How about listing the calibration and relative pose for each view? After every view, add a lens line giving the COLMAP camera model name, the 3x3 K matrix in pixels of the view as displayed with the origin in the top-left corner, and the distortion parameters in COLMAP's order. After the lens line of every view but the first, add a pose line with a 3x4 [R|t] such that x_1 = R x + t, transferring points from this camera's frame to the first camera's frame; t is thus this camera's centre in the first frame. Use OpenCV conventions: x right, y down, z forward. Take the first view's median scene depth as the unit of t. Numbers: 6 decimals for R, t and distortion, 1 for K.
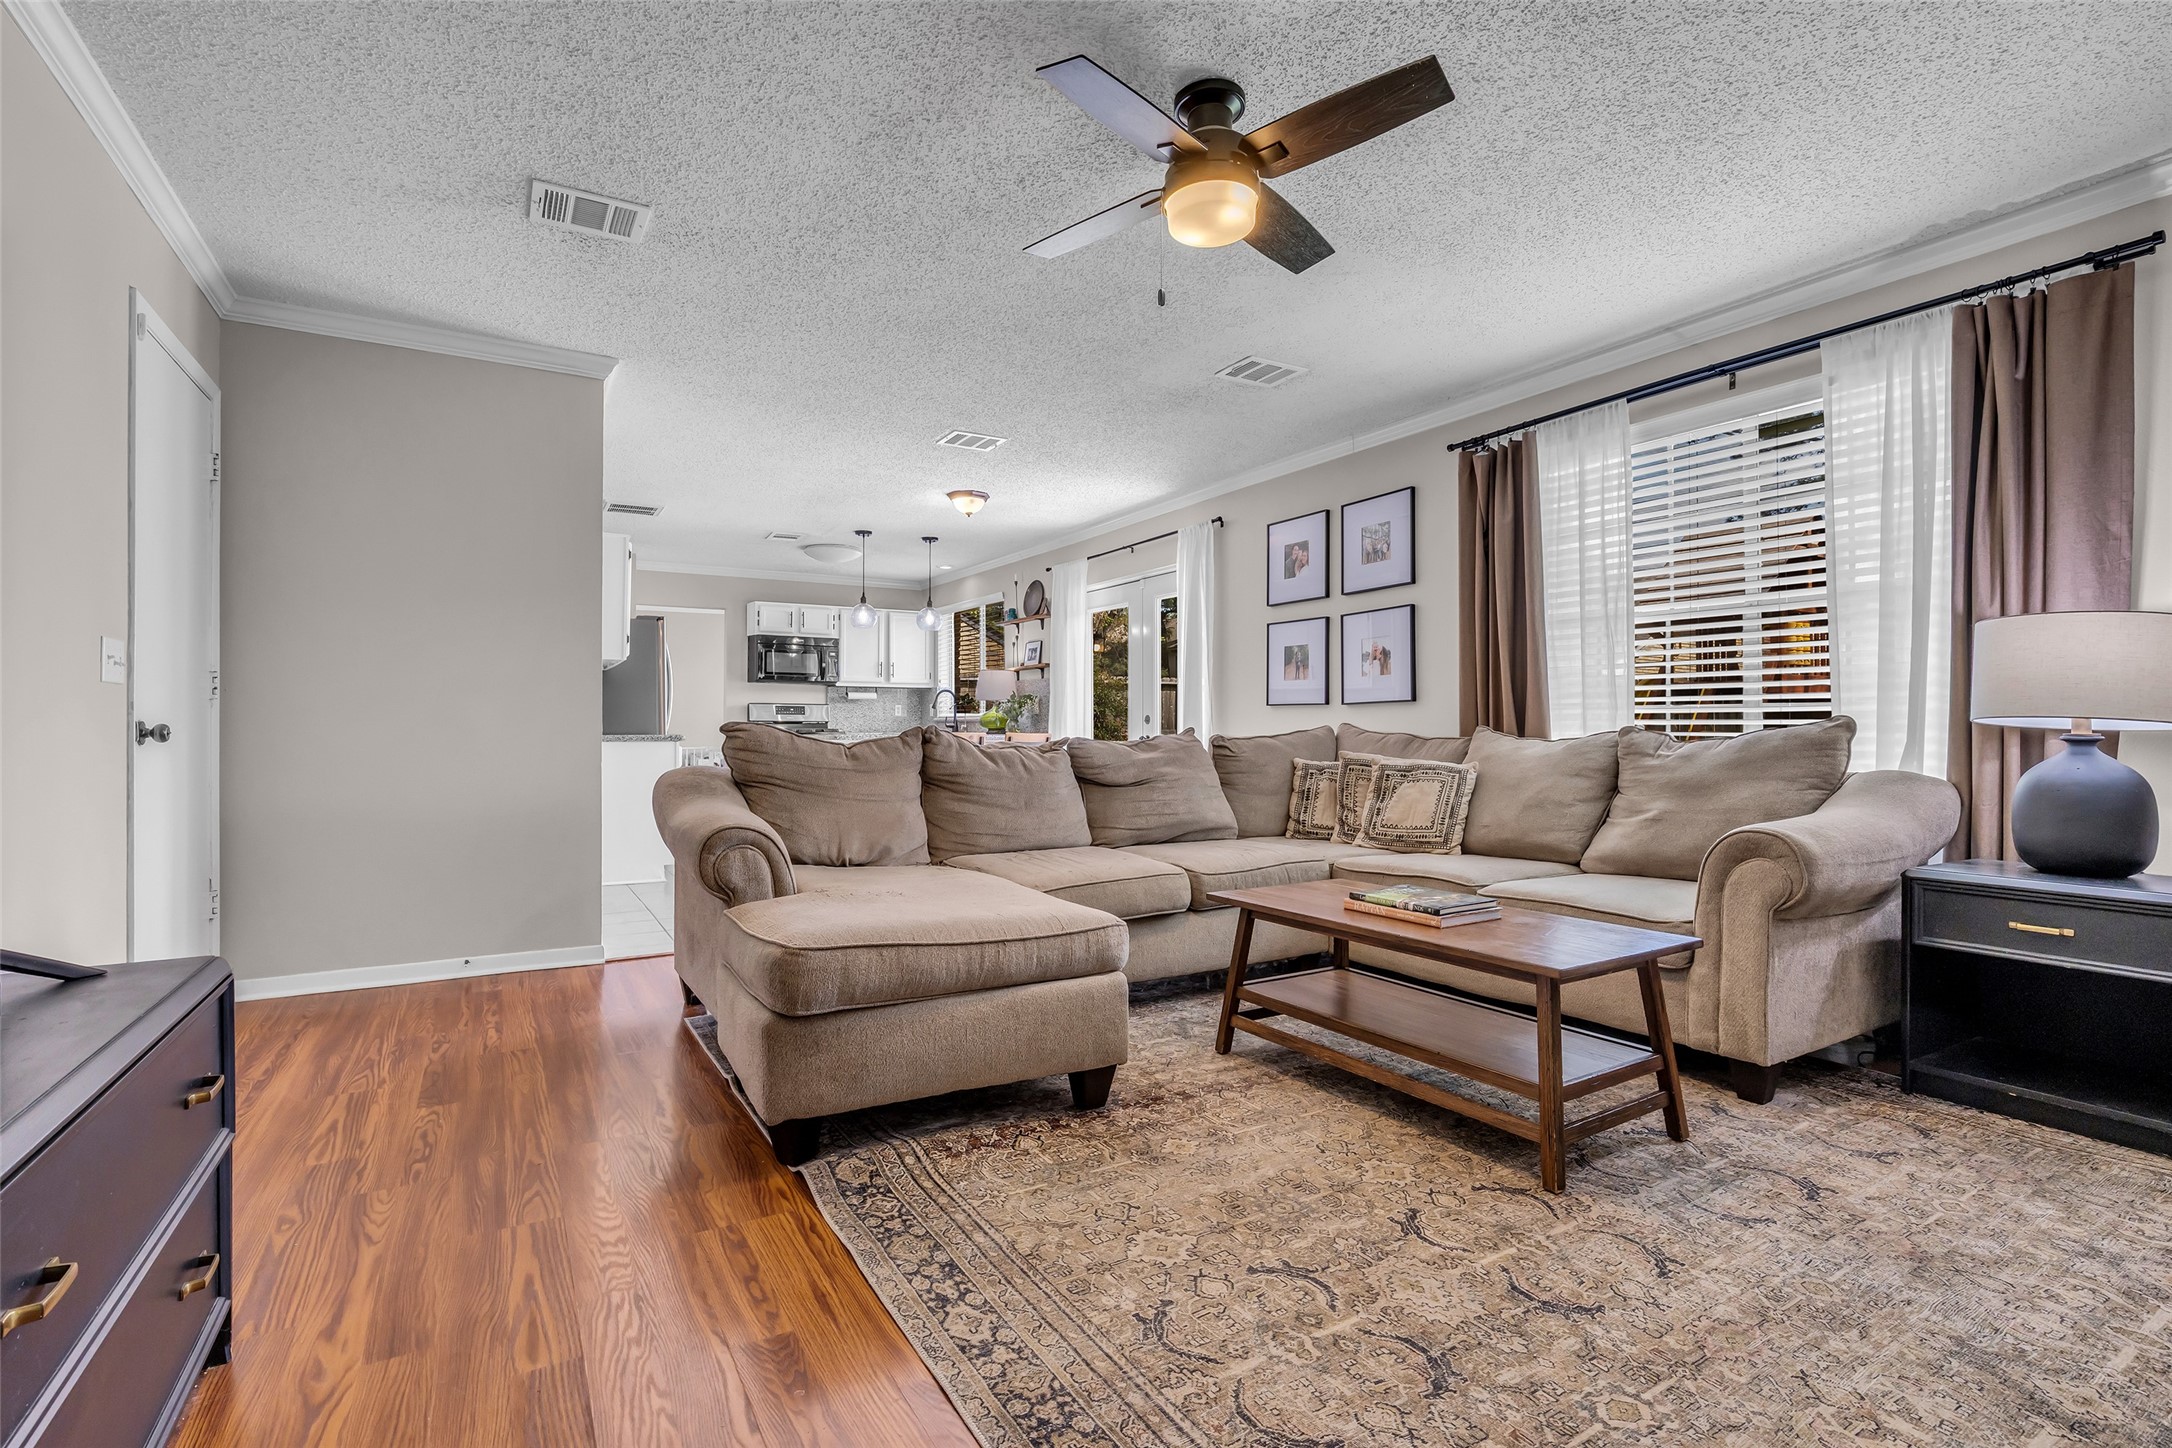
lens RADIAL K [[990.4, 0, 1076.6], [0, 990.4, 741.9], [0, 0, 1]] dist [-0.016822, -0.000300]
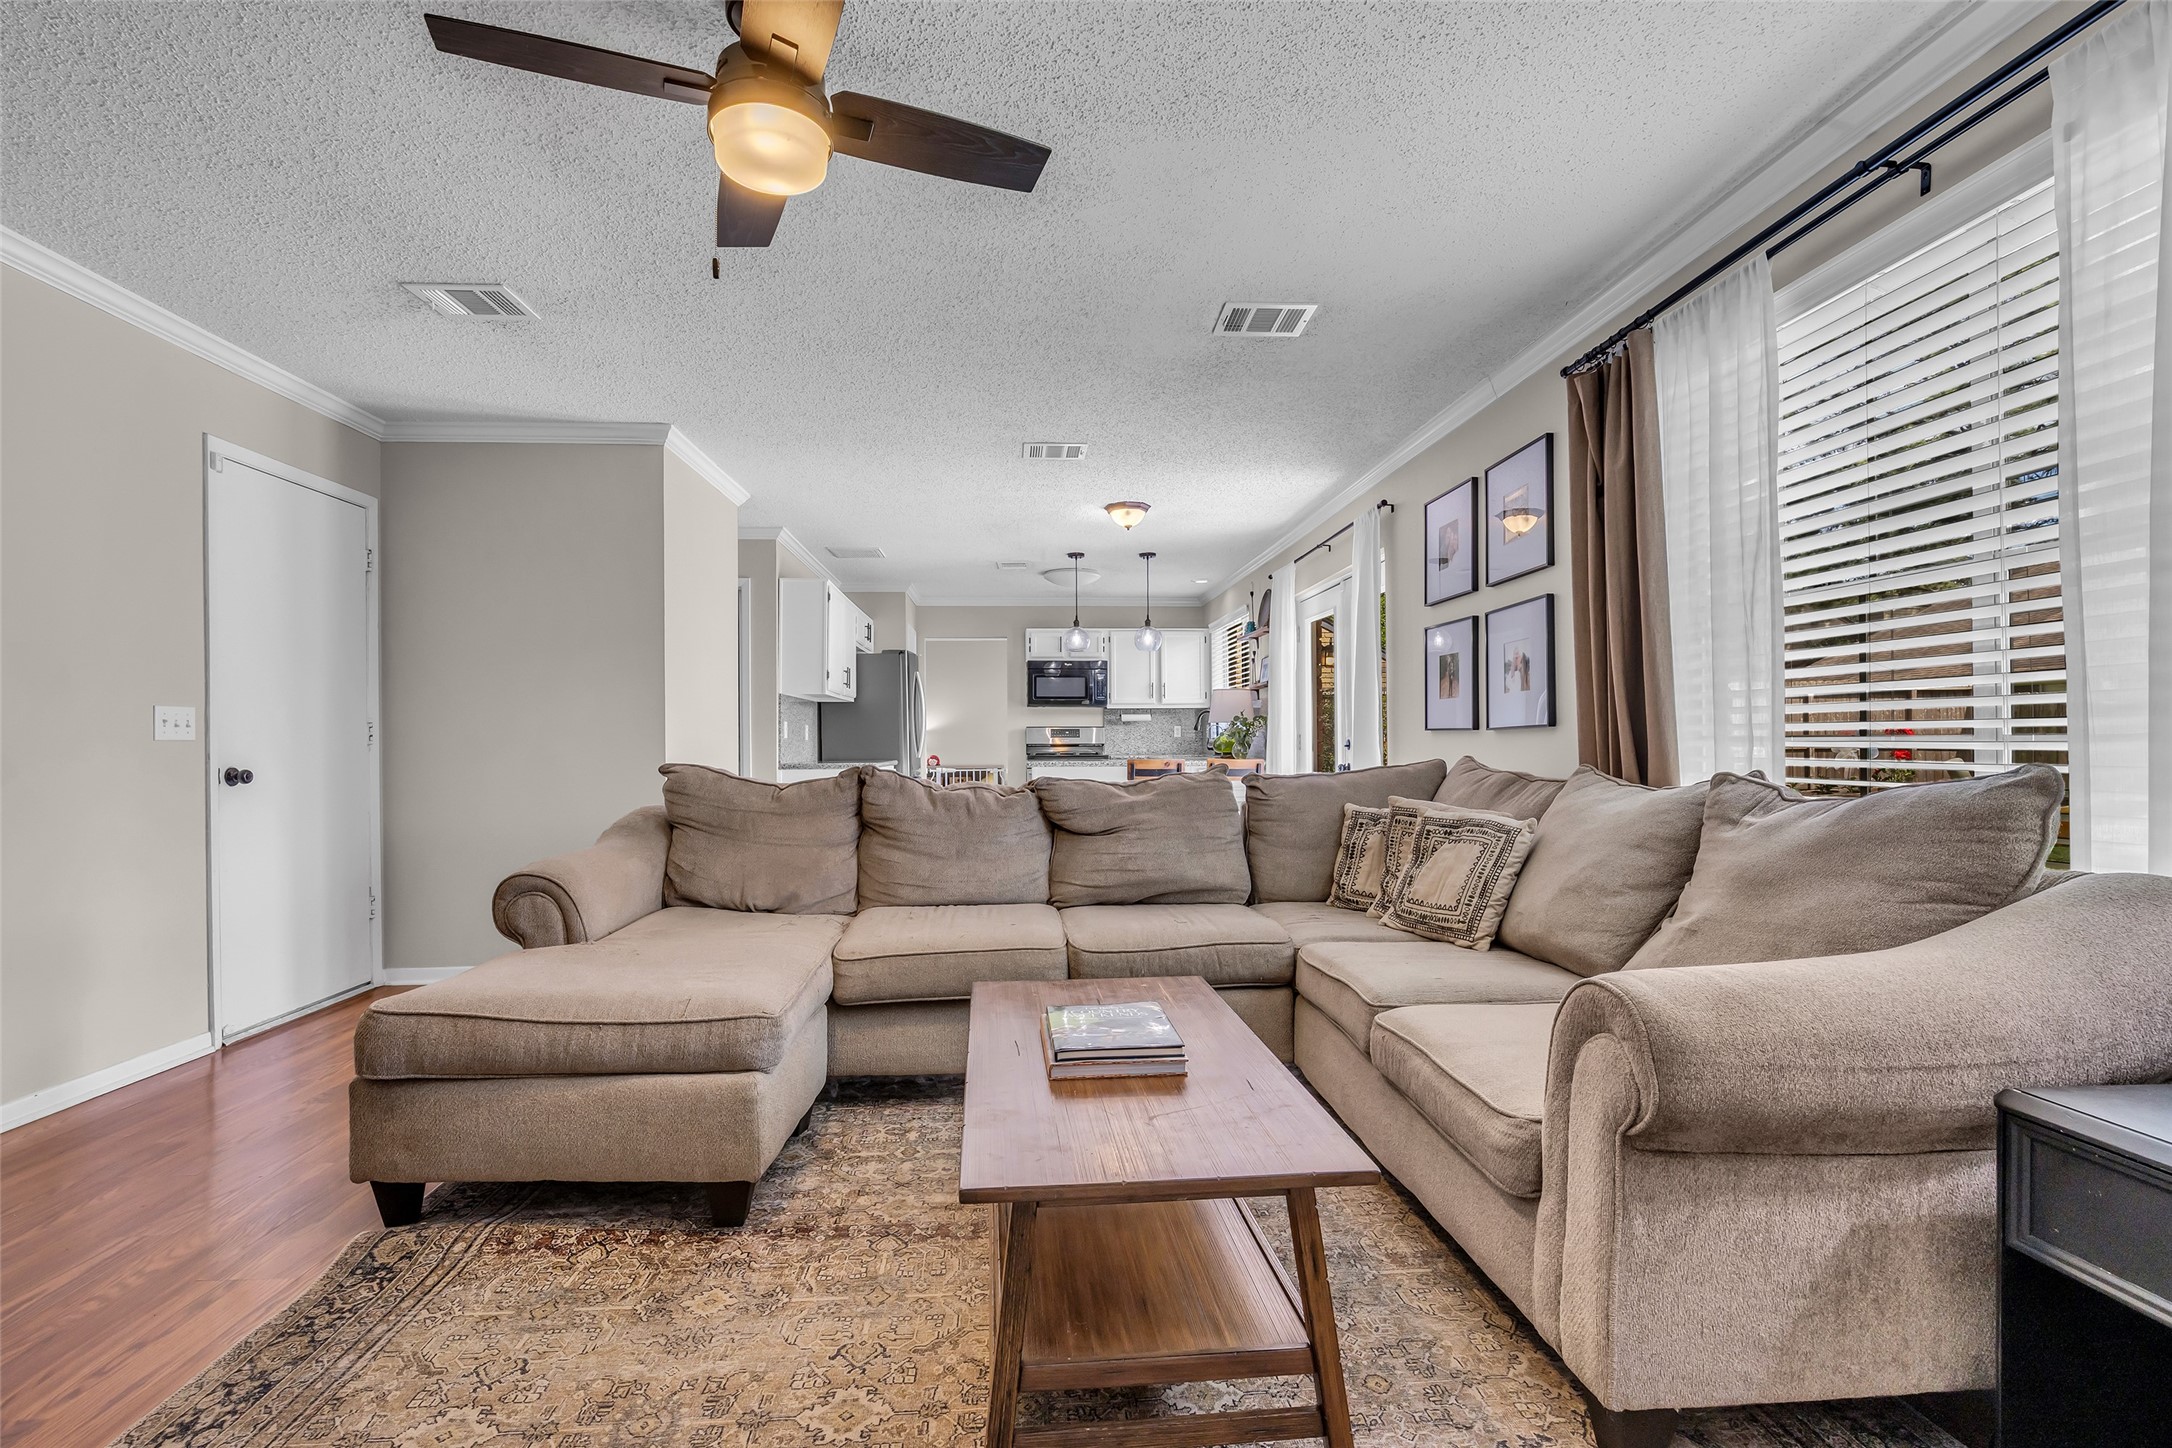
lens RADIAL K [[982.5, 0, 1085.4], [0, 982.5, 762.6], [0, 0, 1]] dist [-0.033836, 0.011086]
pose [[0.898885, 0.002697, -0.438177, 0.439313], [0.001173, 0.999963, 0.008561, -0.026716], [0.438184, -0.008209, 0.898848, 0.248372]]
